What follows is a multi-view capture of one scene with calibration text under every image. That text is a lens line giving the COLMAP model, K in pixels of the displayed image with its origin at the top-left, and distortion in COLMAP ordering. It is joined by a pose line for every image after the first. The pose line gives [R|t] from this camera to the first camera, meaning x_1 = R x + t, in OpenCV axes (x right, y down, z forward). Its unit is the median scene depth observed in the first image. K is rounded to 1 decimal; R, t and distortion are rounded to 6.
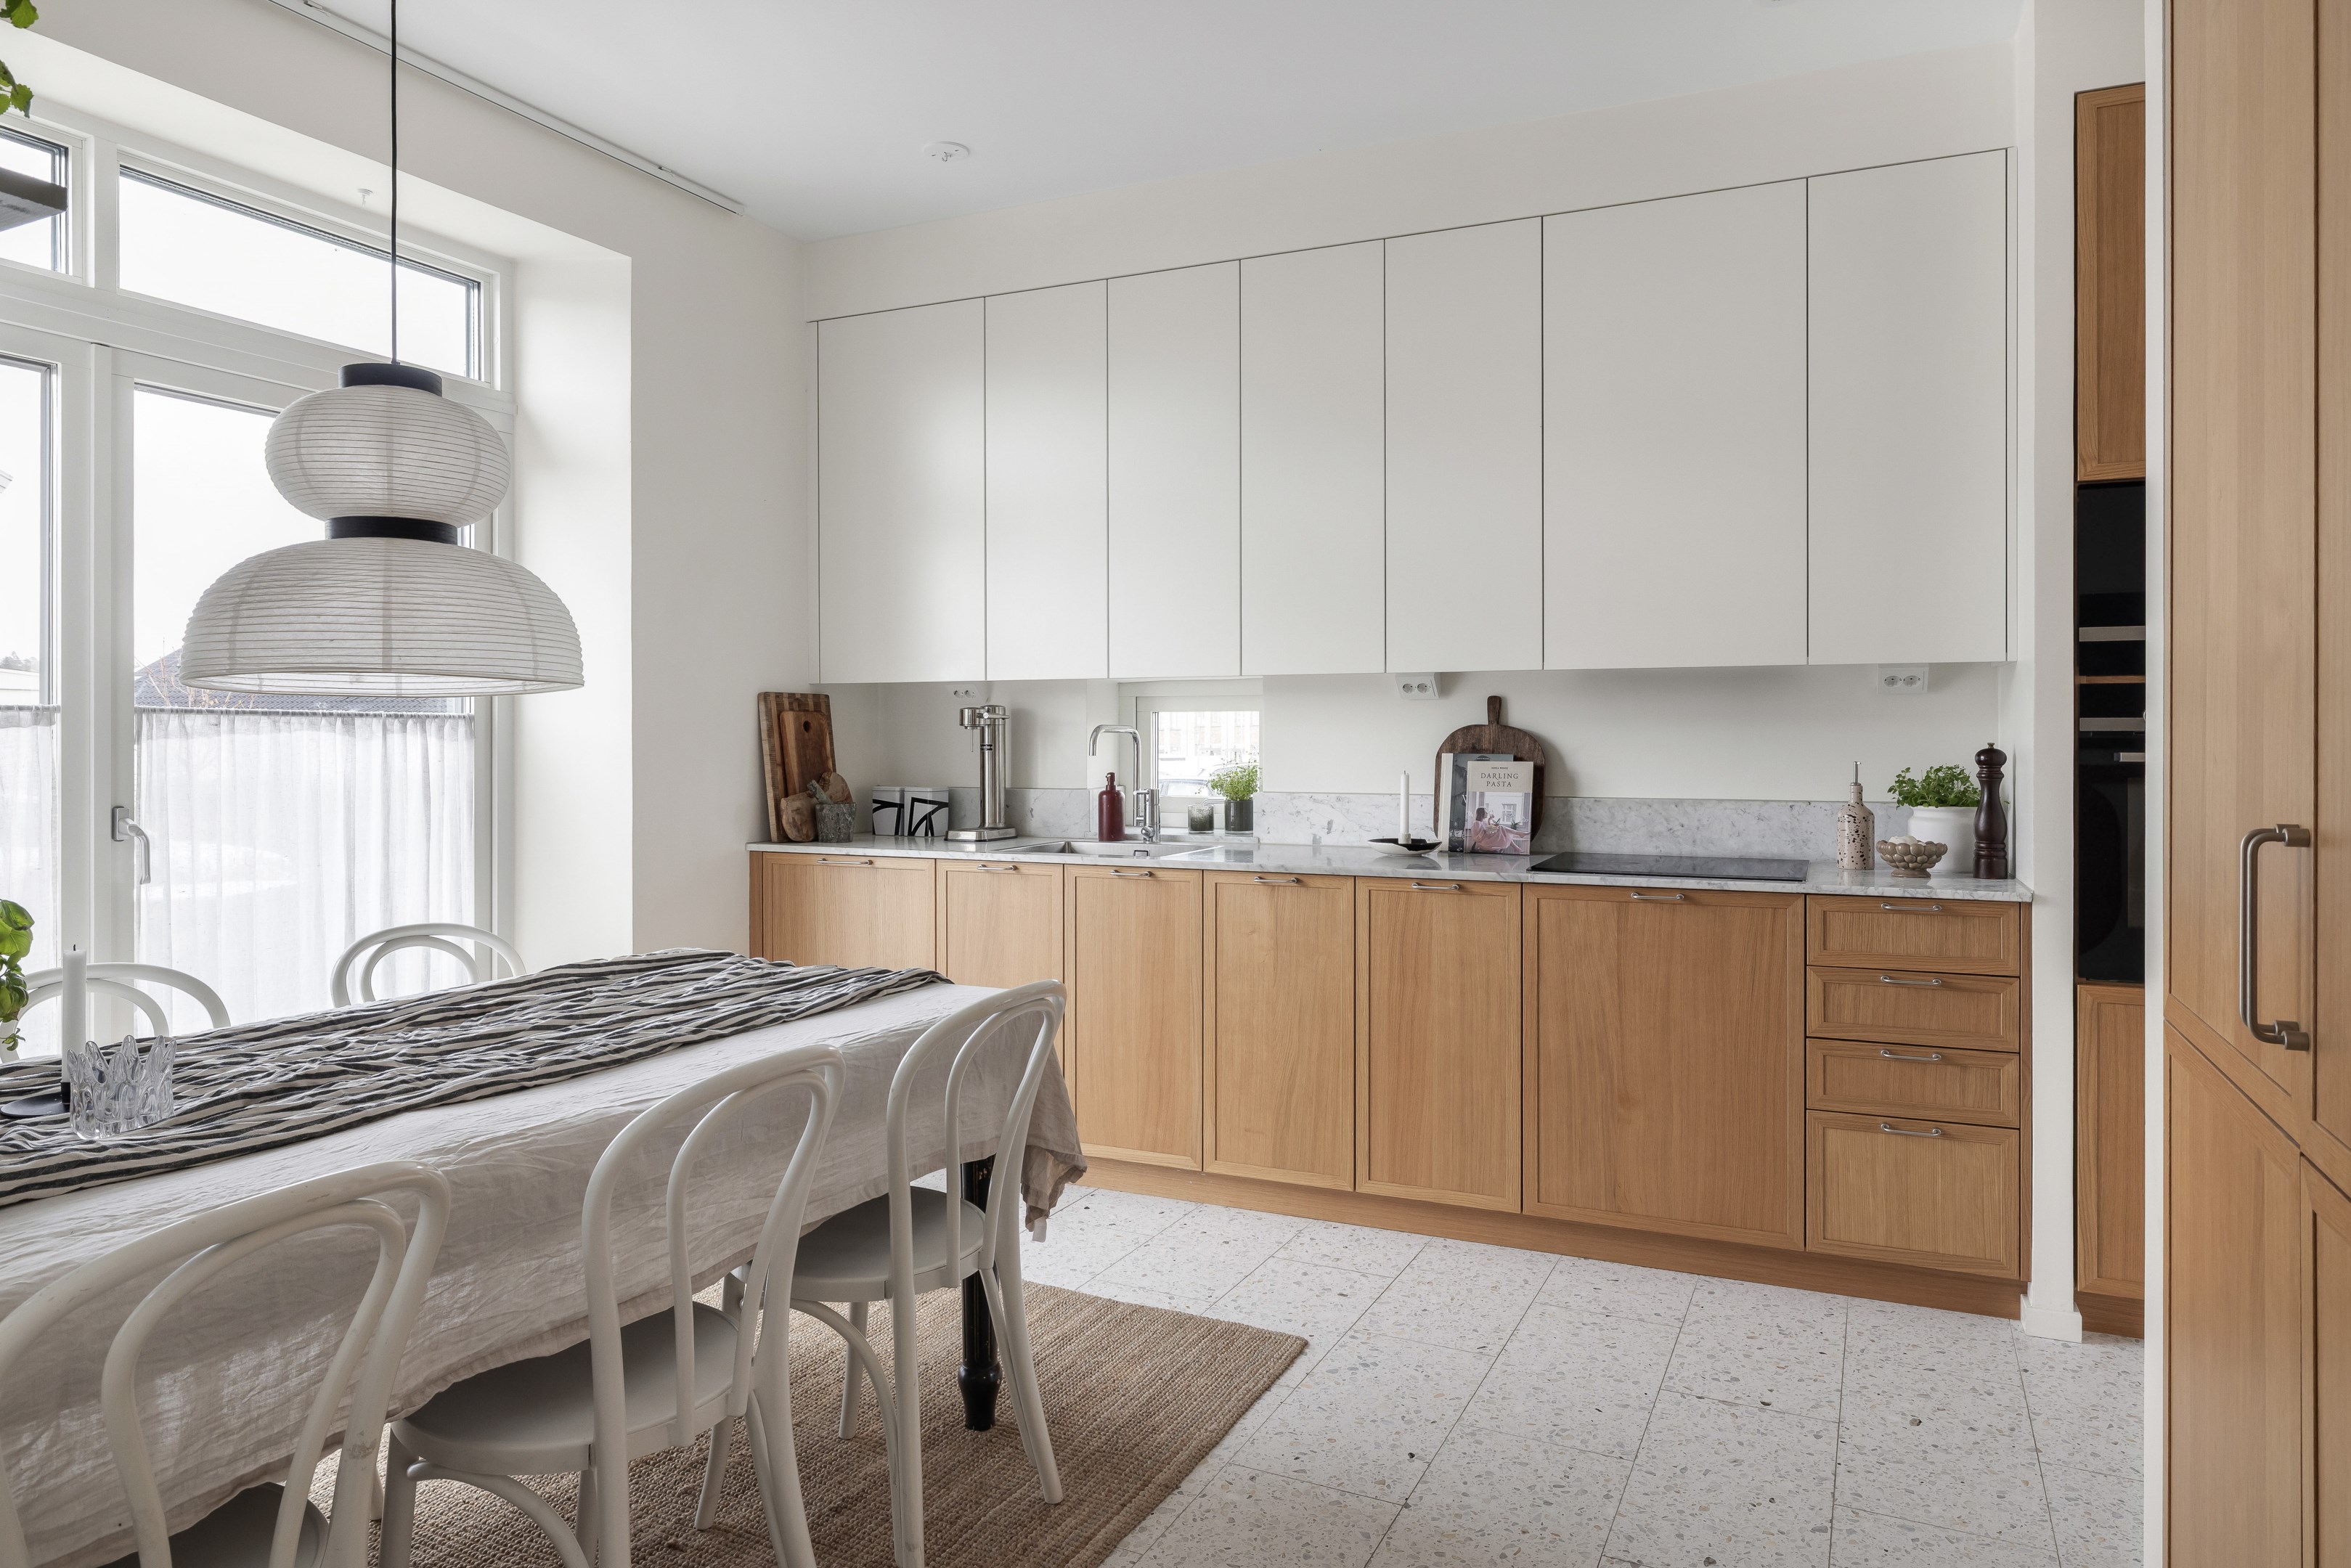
lens RADIAL K [[1502.9, 0, 1176.8], [0, 1502.9, 770.1], [0, 0, 1]] dist [0.016971, 0.004277]
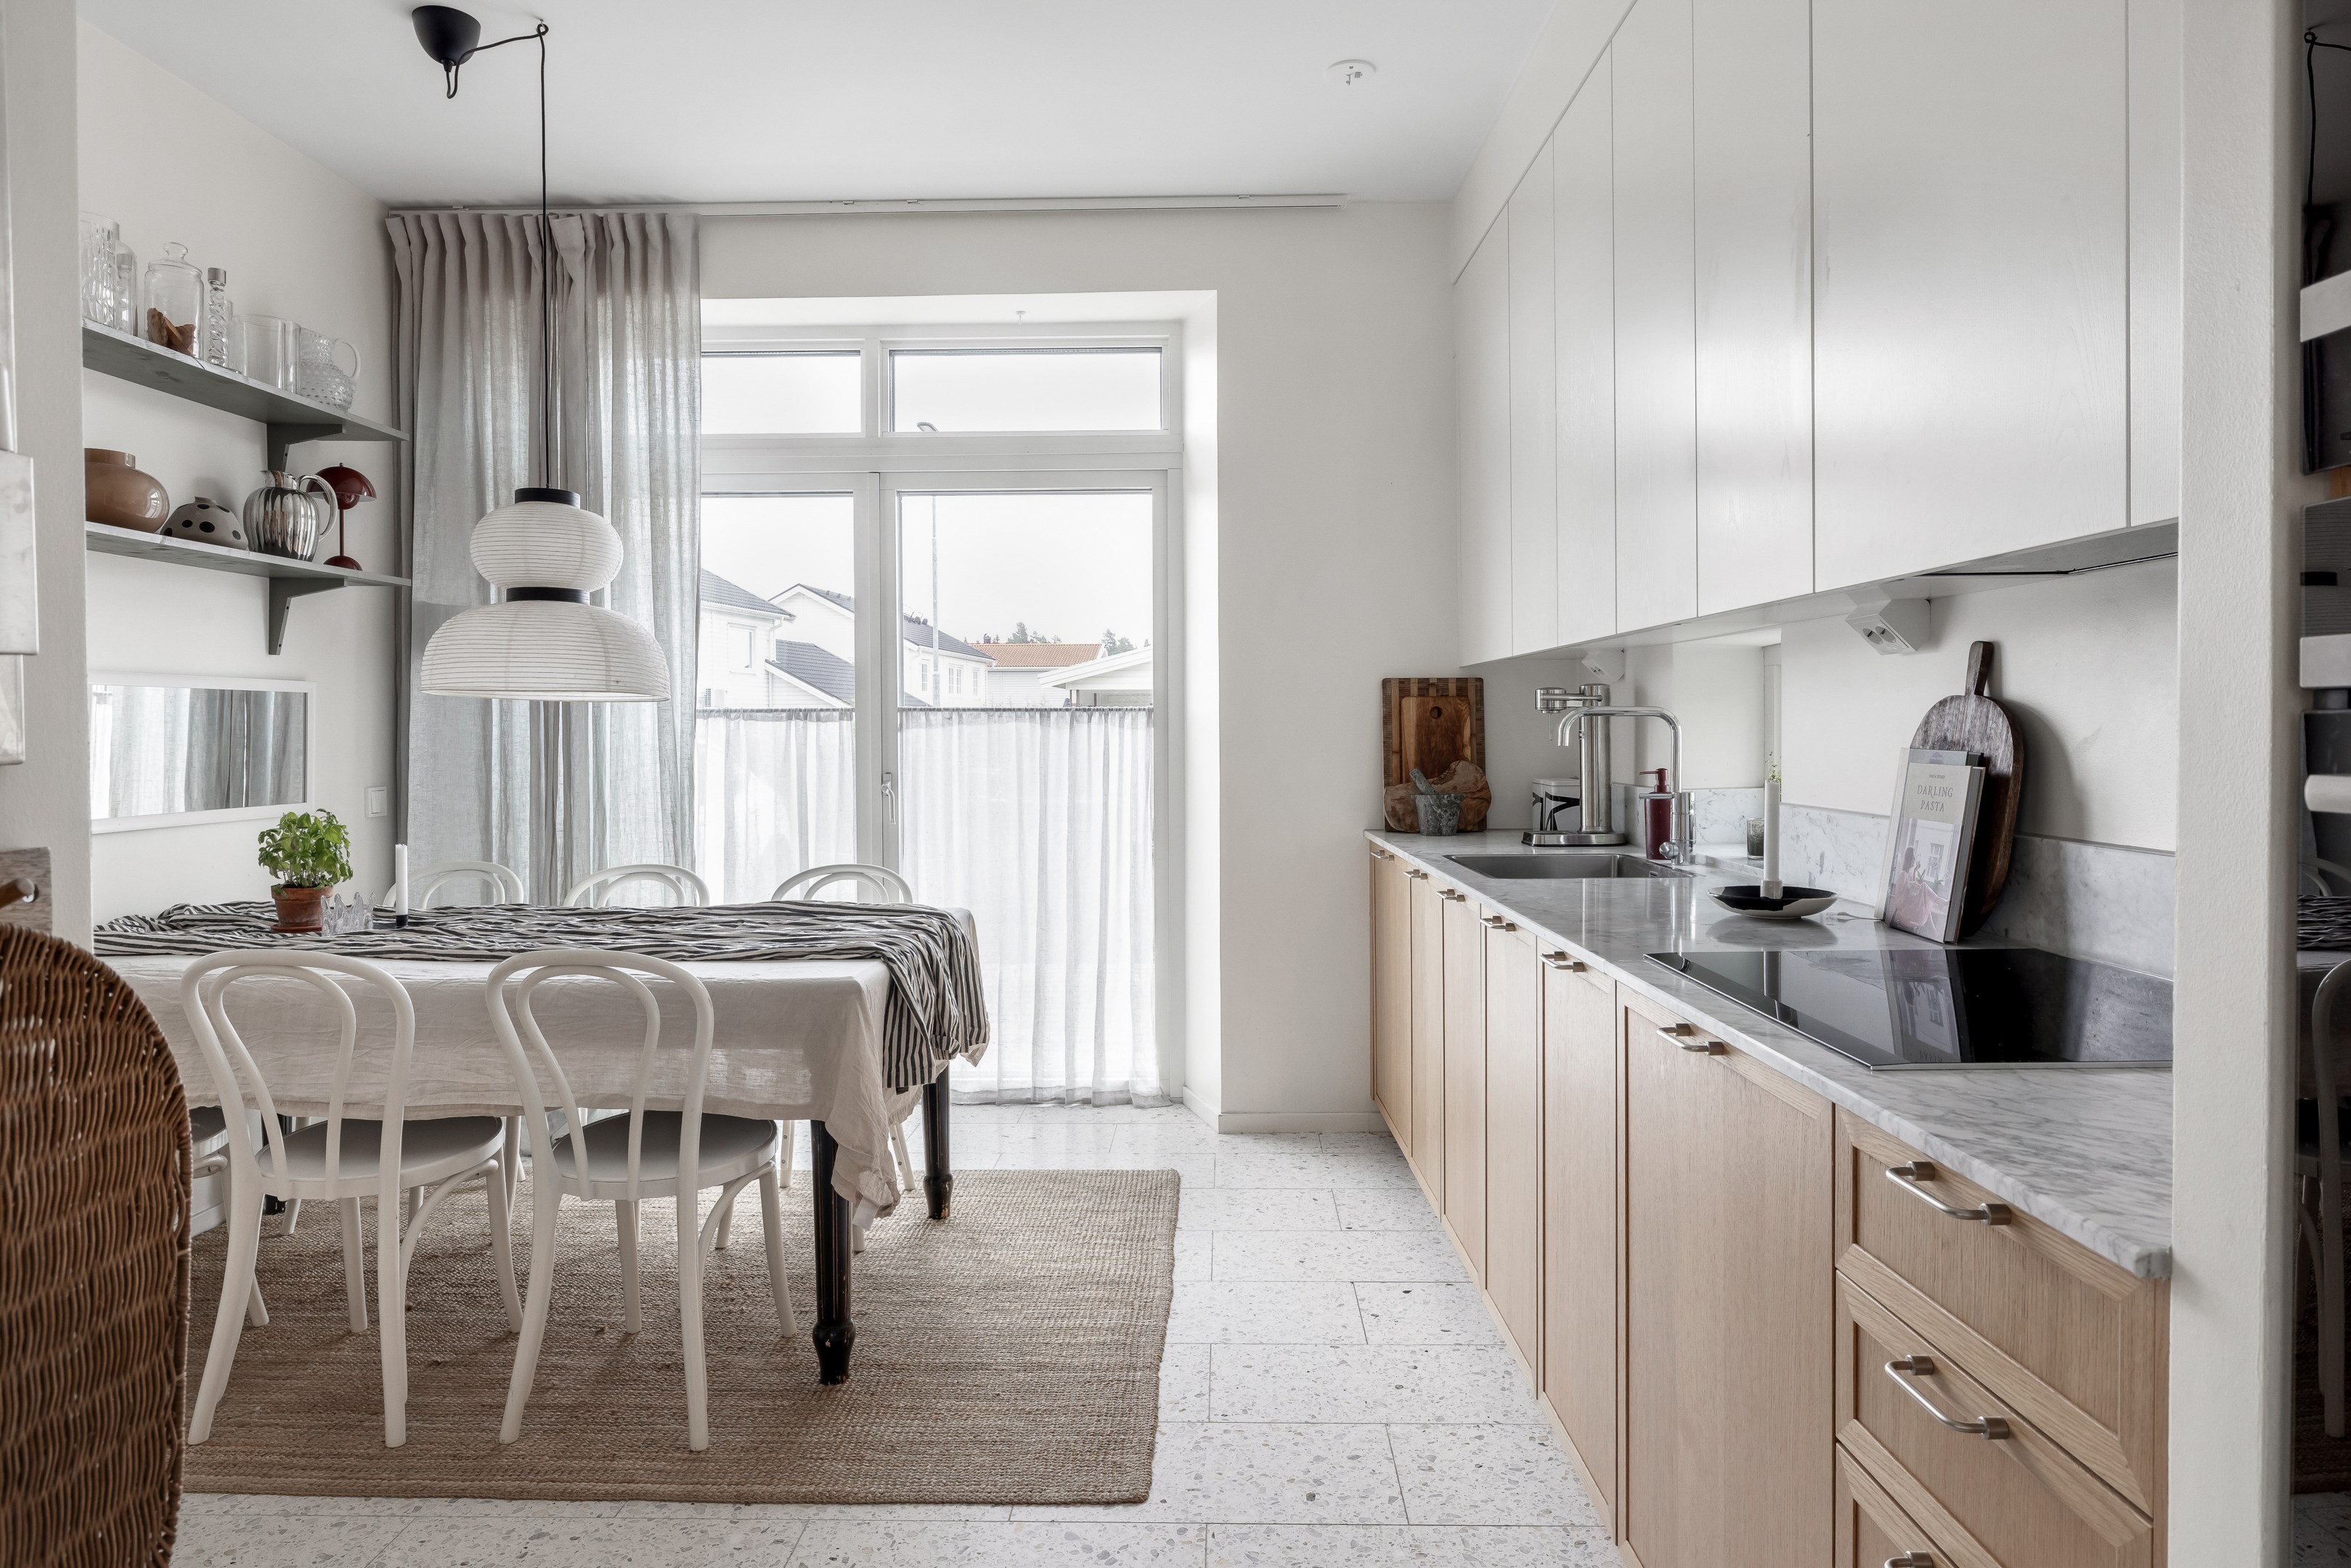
lens RADIAL K [[1419.7, 0, 1179.9], [0, 1419.7, 777.8], [0, 0, 1]] dist [-0.001552, 0.000425]
pose [[0.397096, 0.030970, -0.917254, 0.606175], [-0.011629, 0.999520, 0.028713, -0.013503], [0.917703, -0.000735, 0.397266, 0.581537]]
